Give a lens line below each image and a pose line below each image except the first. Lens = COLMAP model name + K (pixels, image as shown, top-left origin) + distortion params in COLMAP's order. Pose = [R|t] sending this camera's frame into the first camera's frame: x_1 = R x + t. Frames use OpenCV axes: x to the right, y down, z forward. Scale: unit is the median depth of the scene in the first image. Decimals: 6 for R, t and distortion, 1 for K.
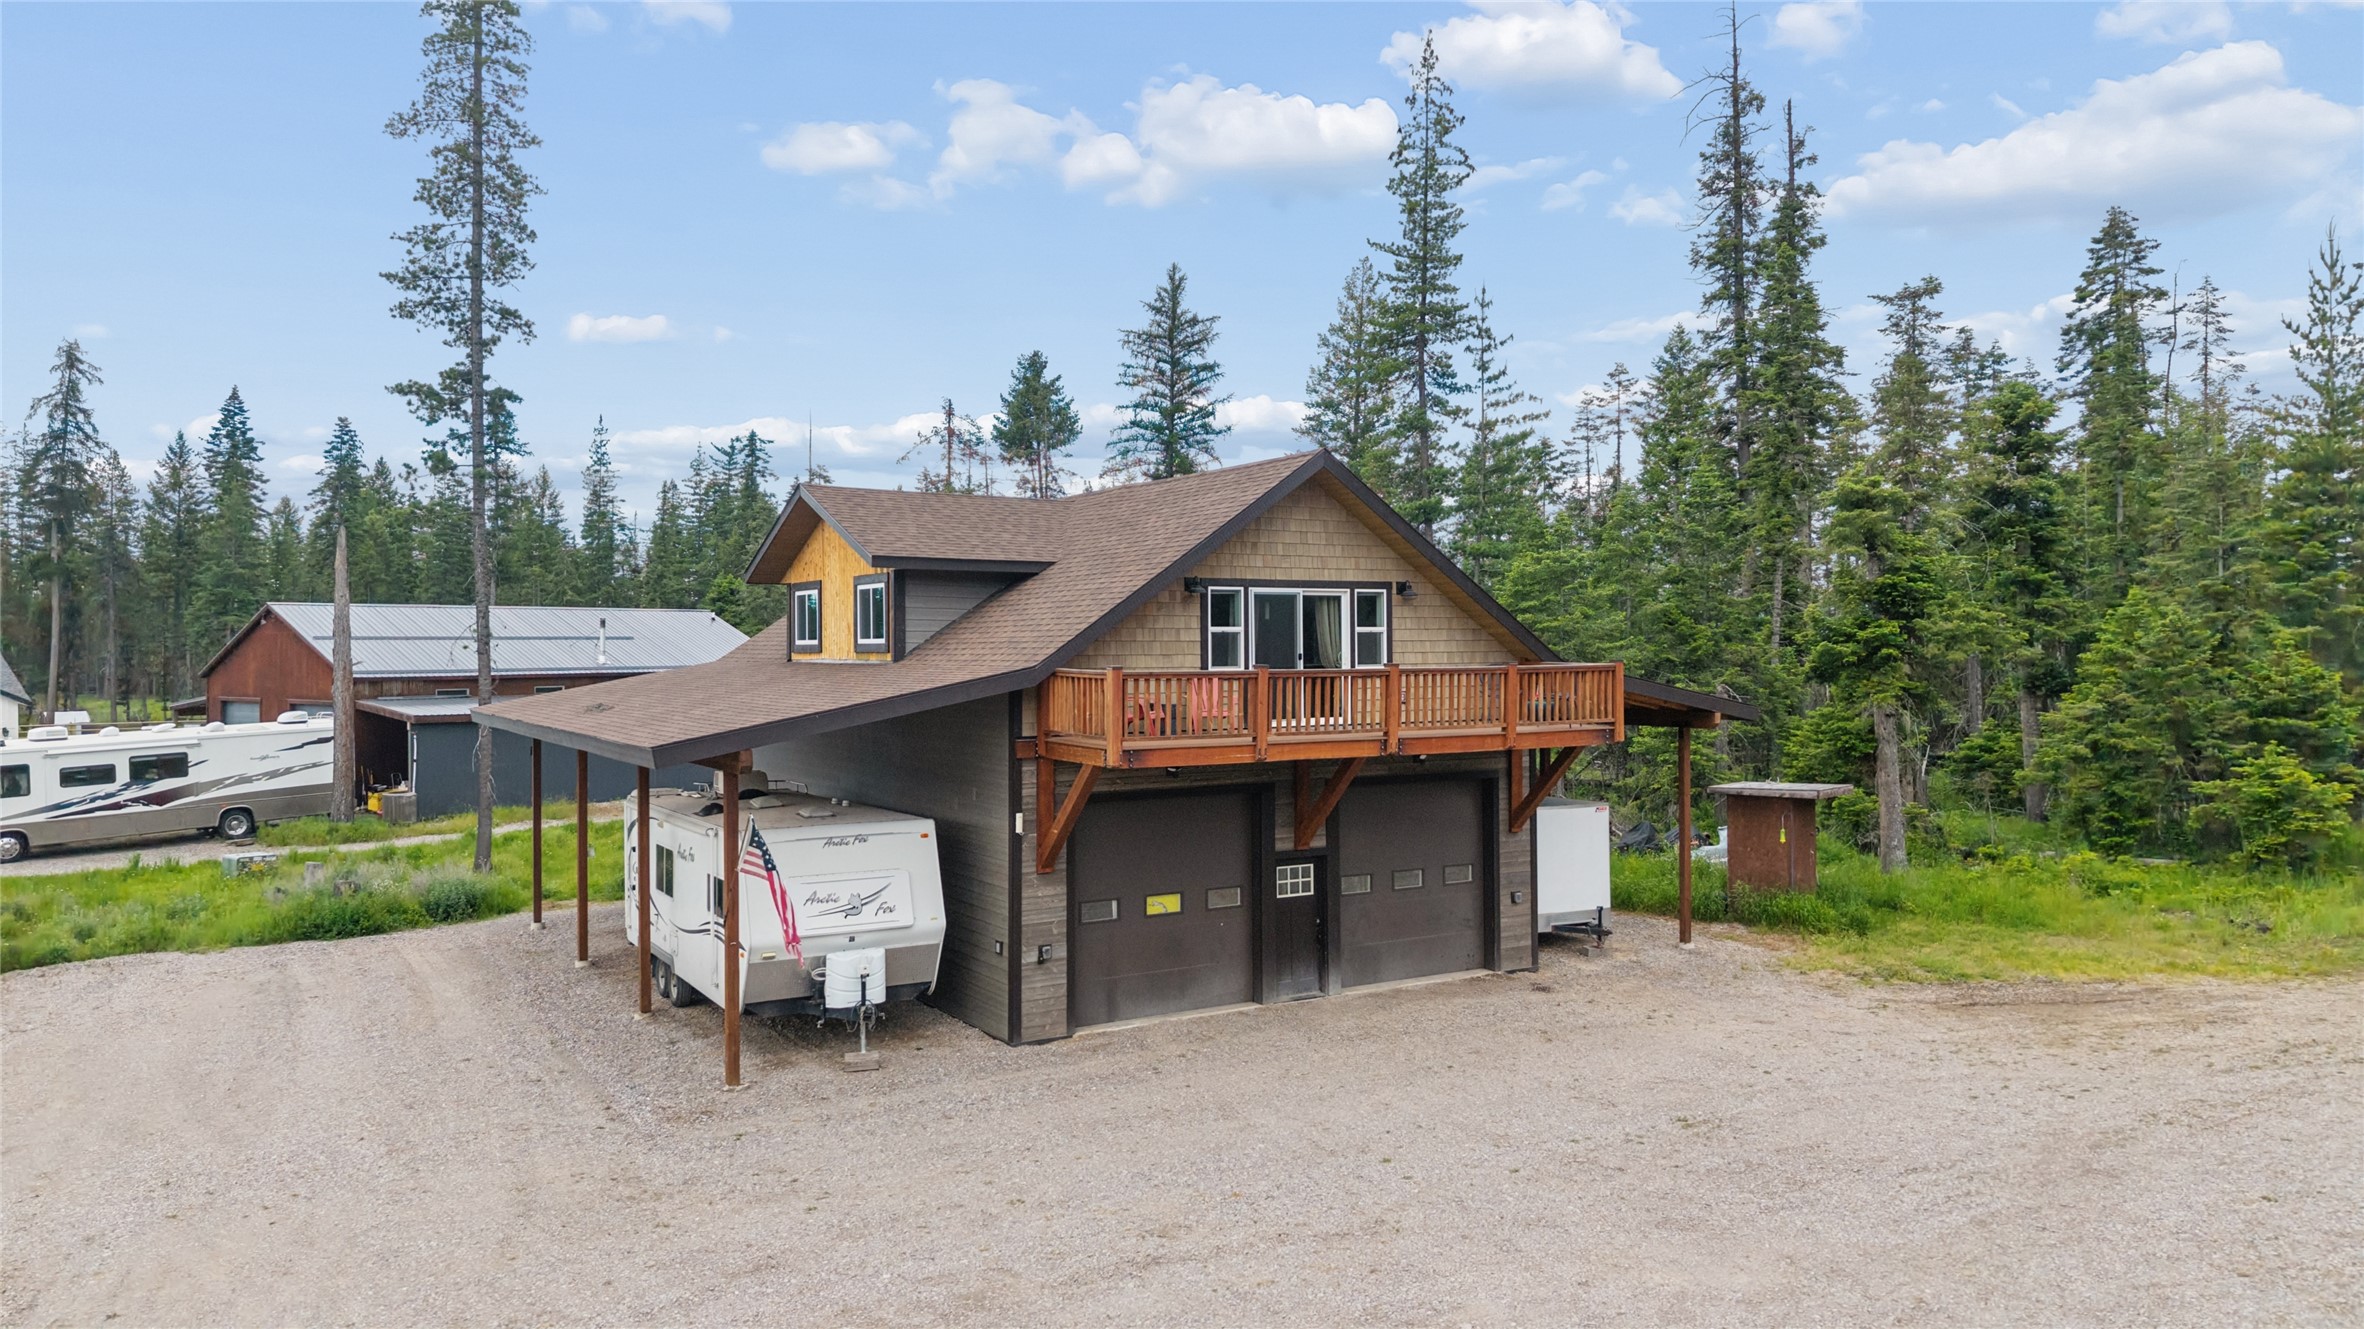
lens RADIAL K [[1584.2, 0, 1181.7], [0, 1584.2, 648.2], [0, 0, 1]] dist [0.066431, -0.085242]
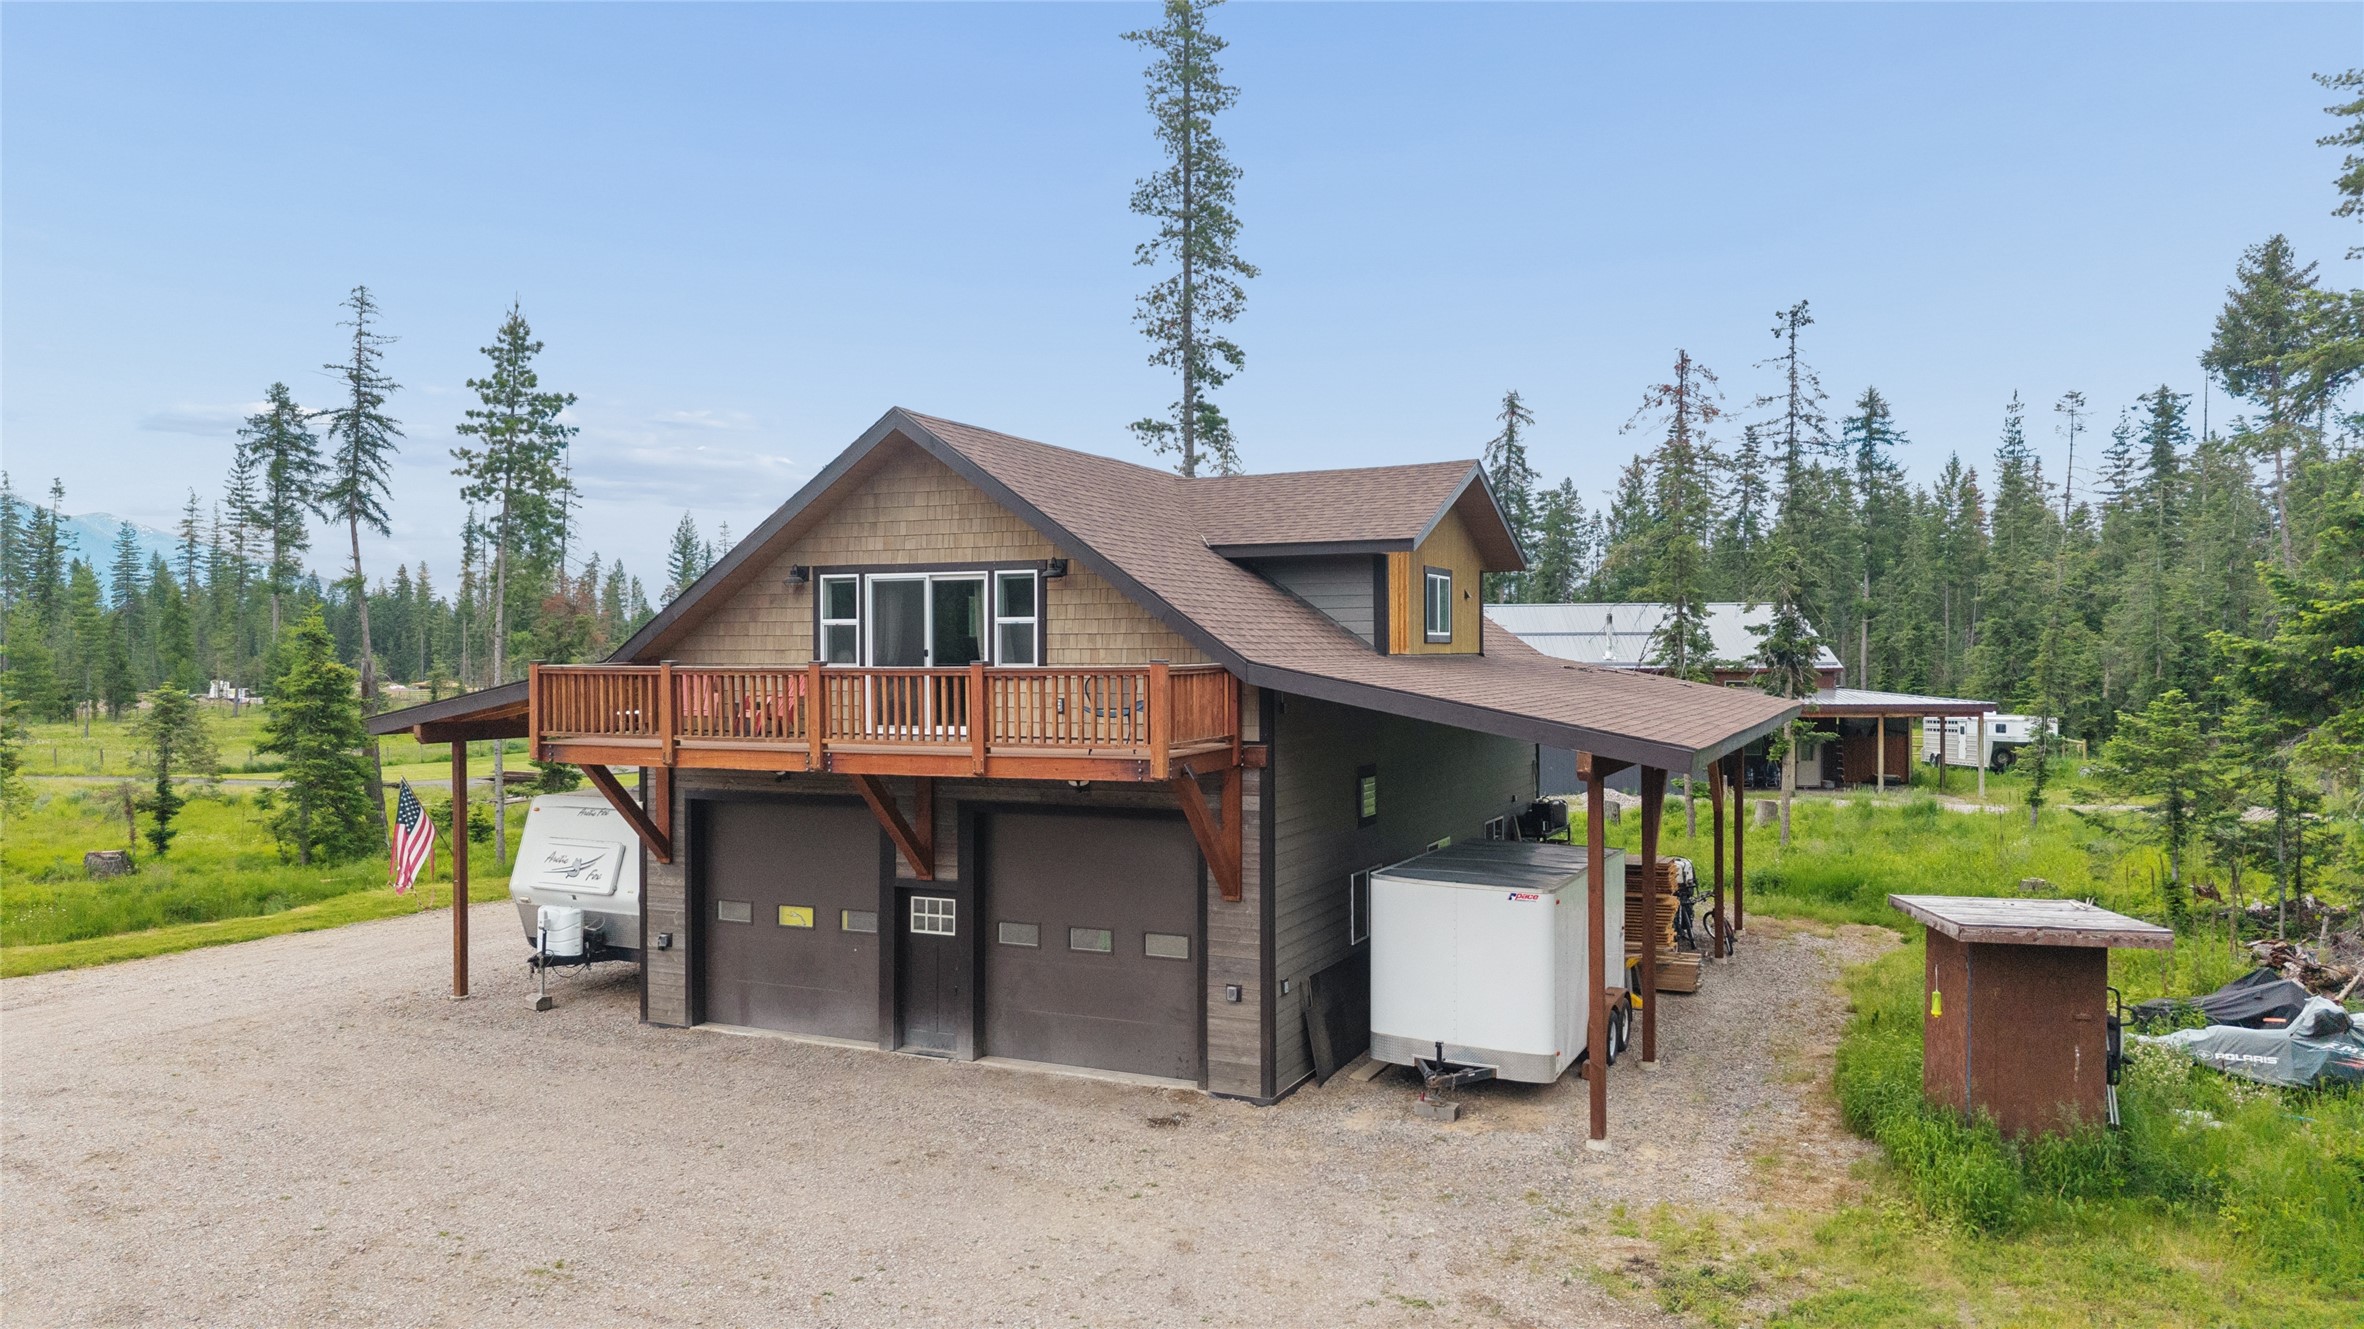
lens RADIAL K [[1582.8, 0, 1192.8], [0, 1582.8, 662.1], [0, 0, 1]] dist [0.026519, -0.027717]
pose [[0.553295, 0.009936, -0.832926, 0.833356], [-0.000956, 0.999936, 0.011293, 0.000416], [0.832985, -0.005452, 0.553269, 0.627684]]
